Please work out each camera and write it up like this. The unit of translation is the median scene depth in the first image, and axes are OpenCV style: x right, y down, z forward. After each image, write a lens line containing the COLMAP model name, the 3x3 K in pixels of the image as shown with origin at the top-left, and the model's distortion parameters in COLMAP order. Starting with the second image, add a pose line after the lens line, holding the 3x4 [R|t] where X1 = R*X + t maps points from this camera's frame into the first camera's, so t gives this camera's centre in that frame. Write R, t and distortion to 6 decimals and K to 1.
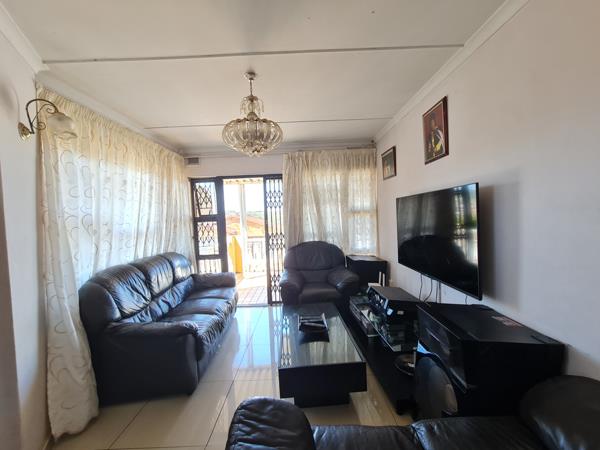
lens RADIAL K [[248.8, 0, 300.0], [0, 248.8, 225.0], [0, 0, 1]] dist [-0.001456, -0.000281]
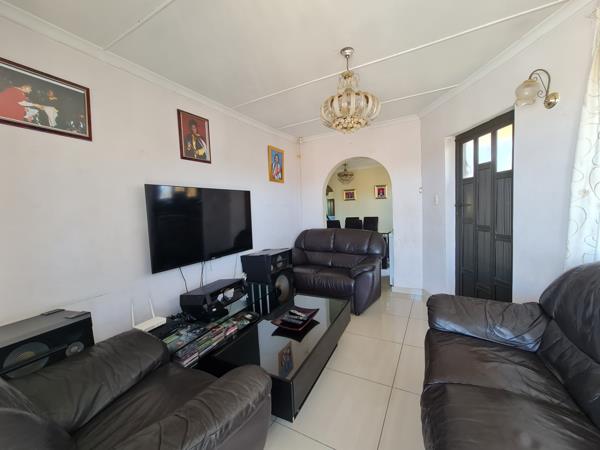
lens RADIAL K [[248.8, 0, 300.0], [0, 248.8, 225.0], [0, 0, 1]] dist [-0.001456, -0.000281]
pose [[-0.875466, 0.046534, 0.481034, -0.439111], [0.098487, 0.991645, 0.083314, -0.011371], [-0.473138, 0.120314, -0.872734, 1.851077]]
